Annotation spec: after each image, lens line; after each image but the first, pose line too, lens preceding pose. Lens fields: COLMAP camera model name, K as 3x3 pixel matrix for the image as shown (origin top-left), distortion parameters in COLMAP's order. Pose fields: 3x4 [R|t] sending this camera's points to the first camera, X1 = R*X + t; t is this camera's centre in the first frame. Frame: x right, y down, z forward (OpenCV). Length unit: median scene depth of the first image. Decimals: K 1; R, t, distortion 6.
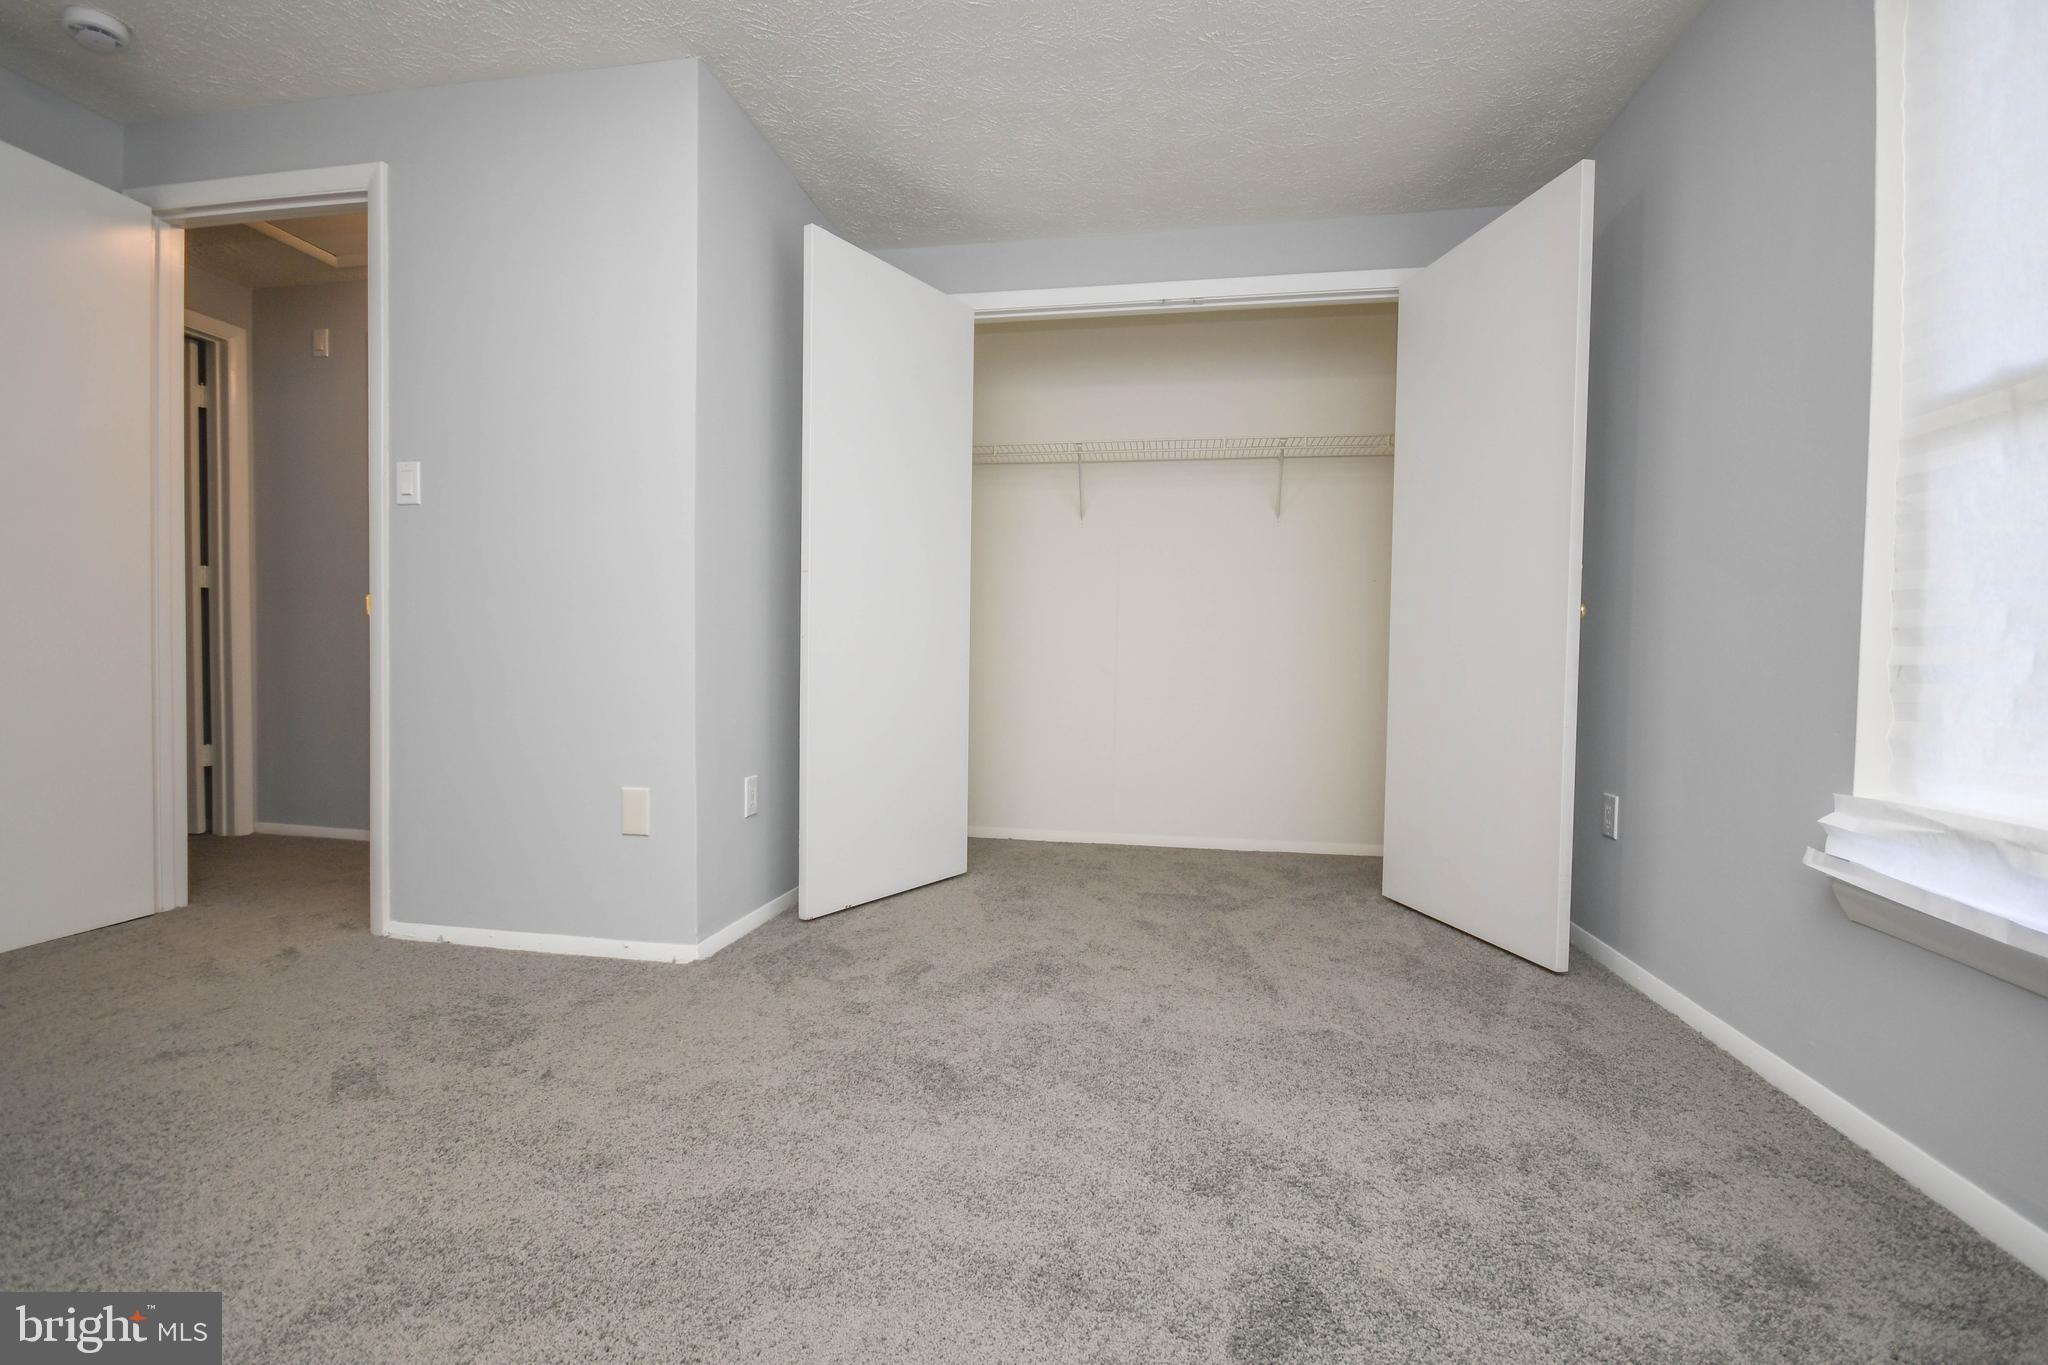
lens RADIAL K [[889.1, 0, 1024.0], [0, 889.1, 682.5], [0, 0, 1]] dist [0.018549, -0.017543]
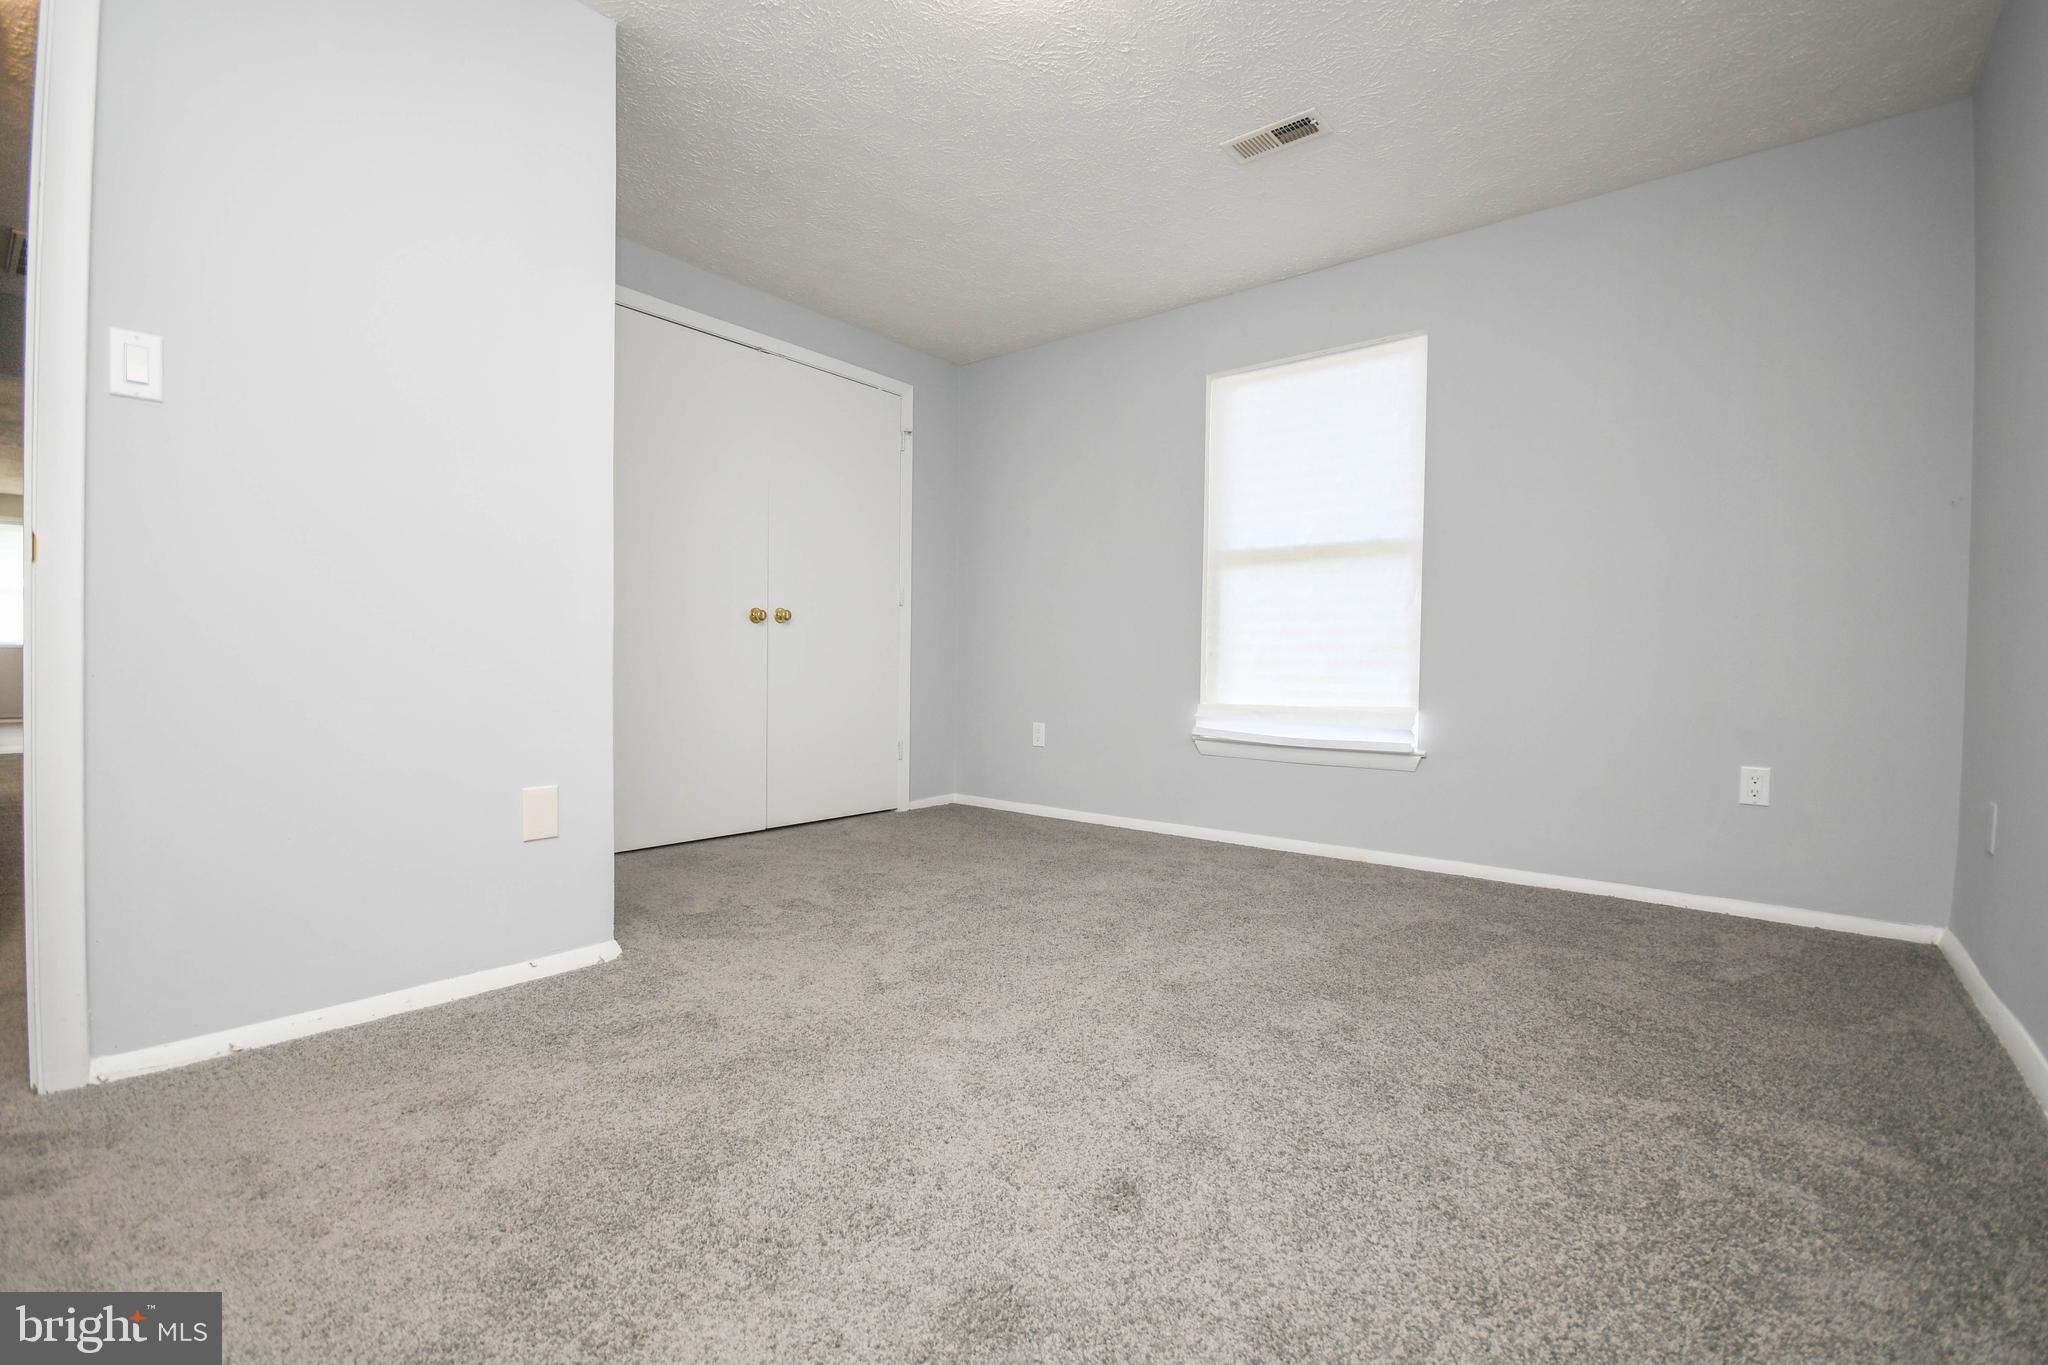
lens RADIAL K [[889.1, 0, 1024.0], [0, 889.1, 682.5], [0, 0, 1]] dist [0.018549, -0.017543]
pose [[0.479519, -0.028970, 0.877053, -1.419127], [0.016128, 0.999577, 0.024199, -0.001223], [-0.877383, 0.002541, 0.479784, 0.206790]]
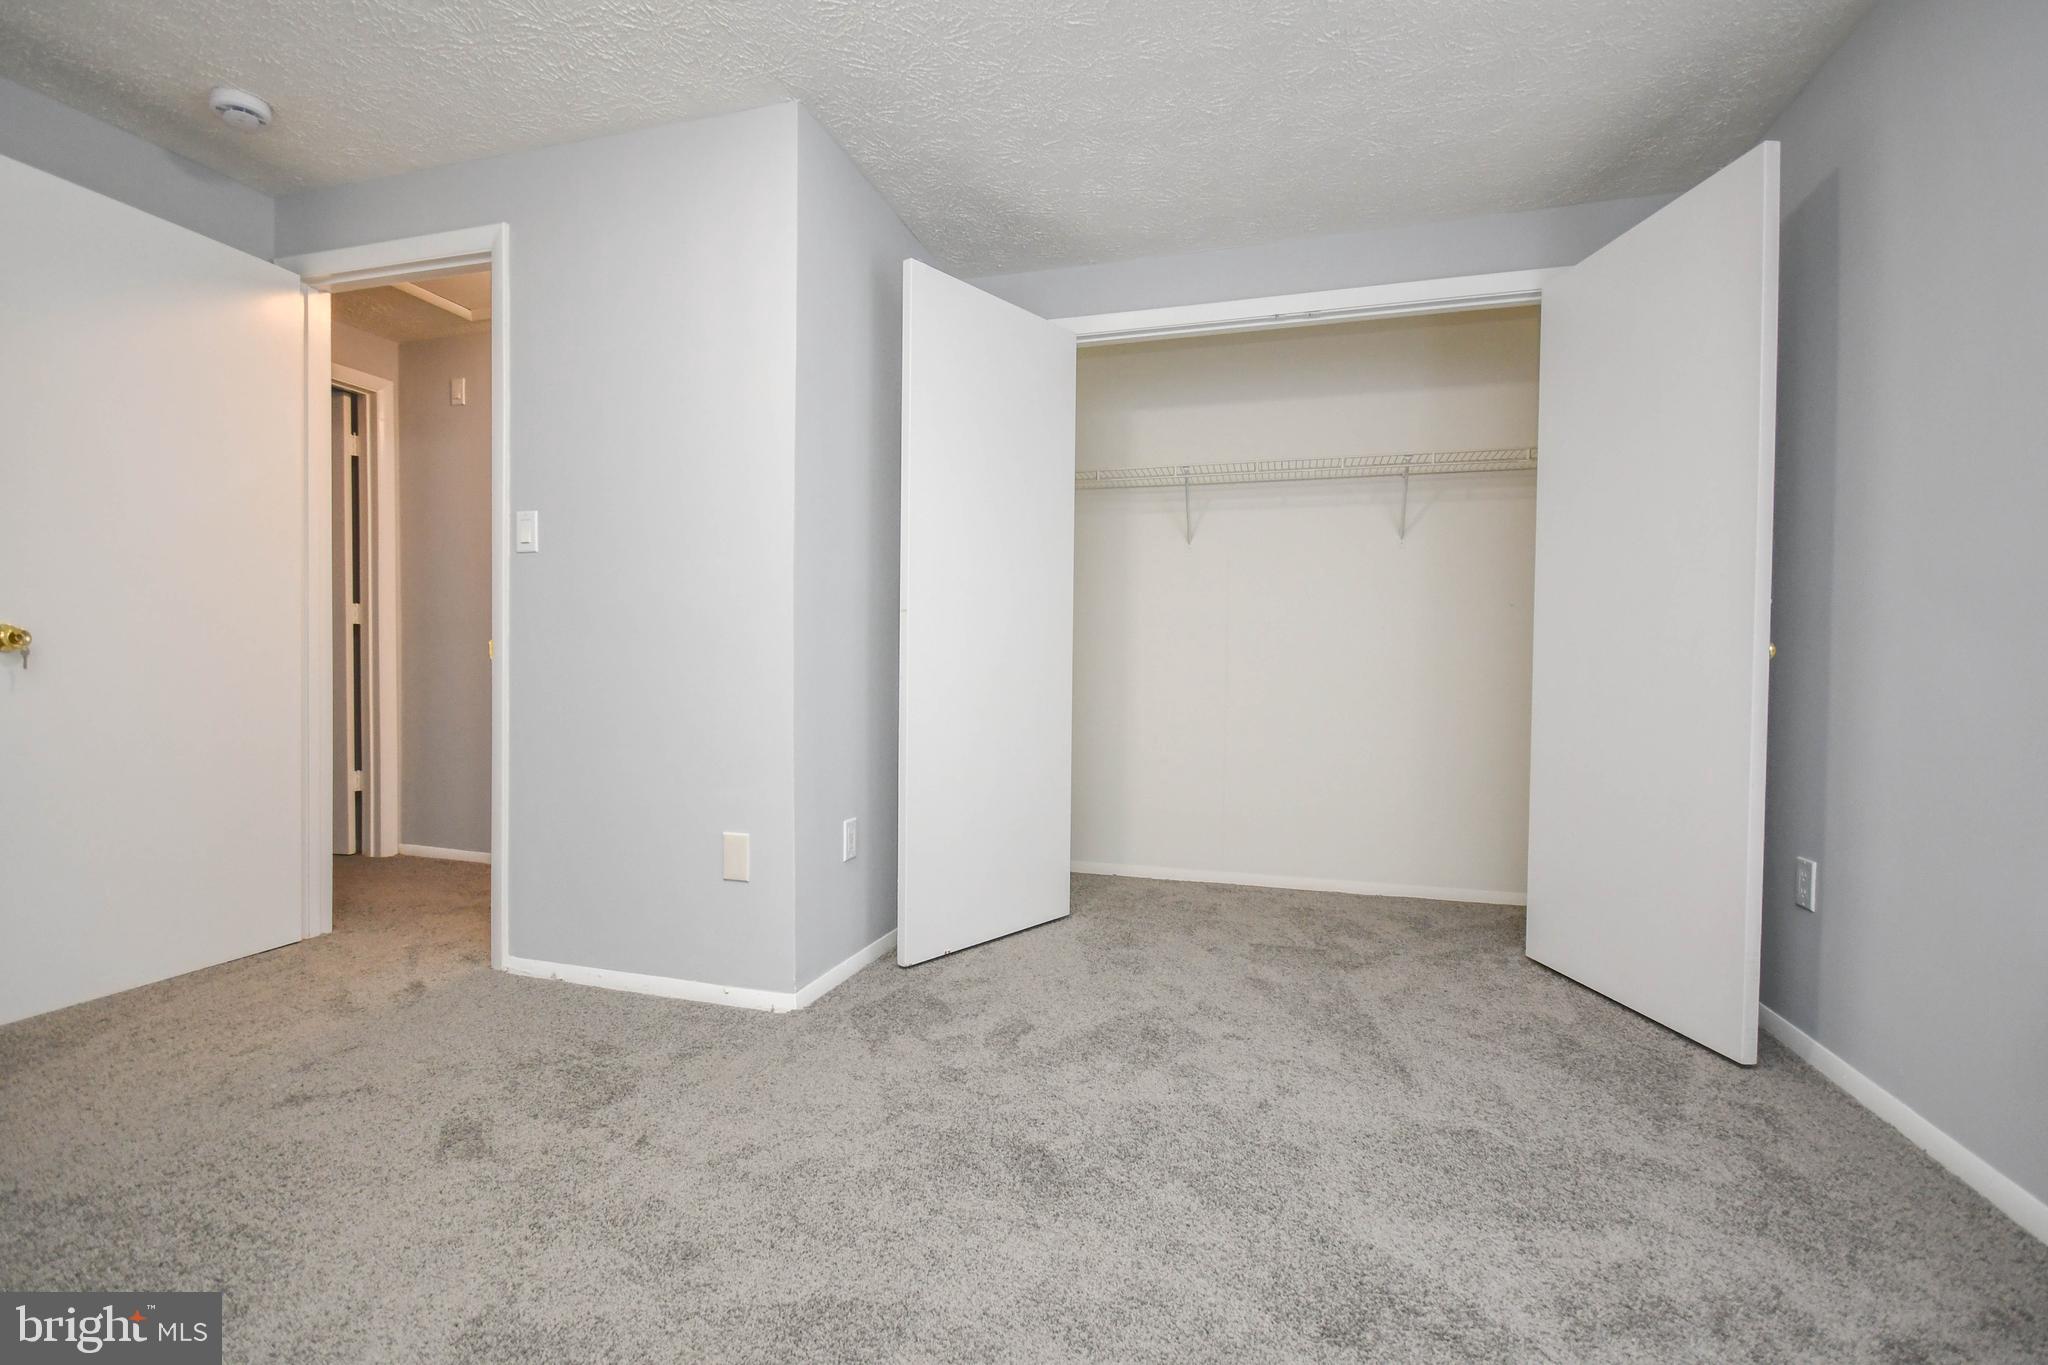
lens RADIAL K [[889.1, 0, 1024.0], [0, 889.1, 682.5], [0, 0, 1]] dist [0.018549, -0.017543]
pose [[0.993296, -0.001225, -0.115590, -0.000983], [0.000071, 0.999950, -0.009989, -0.057725], [0.115597, 0.009914, 0.993247, 0.066396]]
